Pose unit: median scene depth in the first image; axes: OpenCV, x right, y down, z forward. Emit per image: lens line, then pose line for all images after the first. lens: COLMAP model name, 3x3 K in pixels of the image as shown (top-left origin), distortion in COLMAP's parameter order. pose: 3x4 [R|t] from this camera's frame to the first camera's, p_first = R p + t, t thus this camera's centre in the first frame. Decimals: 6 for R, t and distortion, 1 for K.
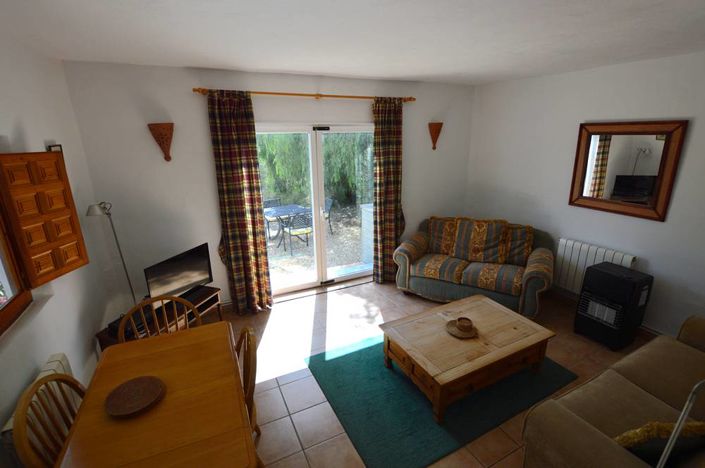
lens RADIAL K [[326.0, 0, 350.2], [0, 326.0, 233.0], [0, 0, 1]] dist [-0.025514, -0.000008]
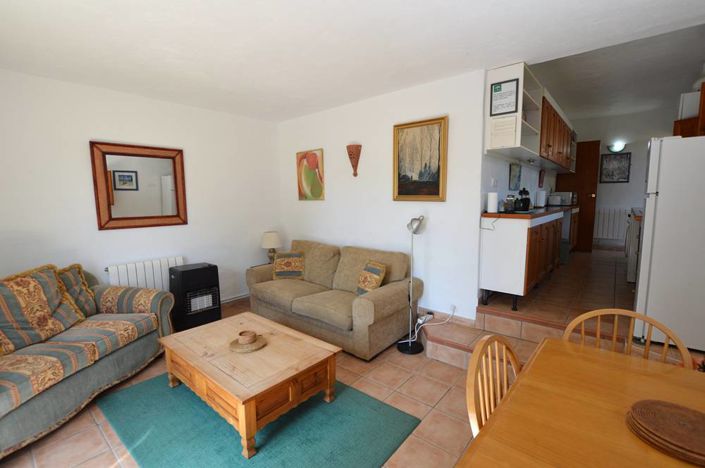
lens RADIAL K [[326.0, 0, 350.2], [0, 326.0, 233.0], [0, 0, 1]] dist [-0.025514, -0.000008]
pose [[-0.392366, -0.078705, 0.916436, -0.612890], [0.279864, 0.938879, 0.200455, -0.097044], [-0.876199, 0.335129, -0.346357, 1.060097]]
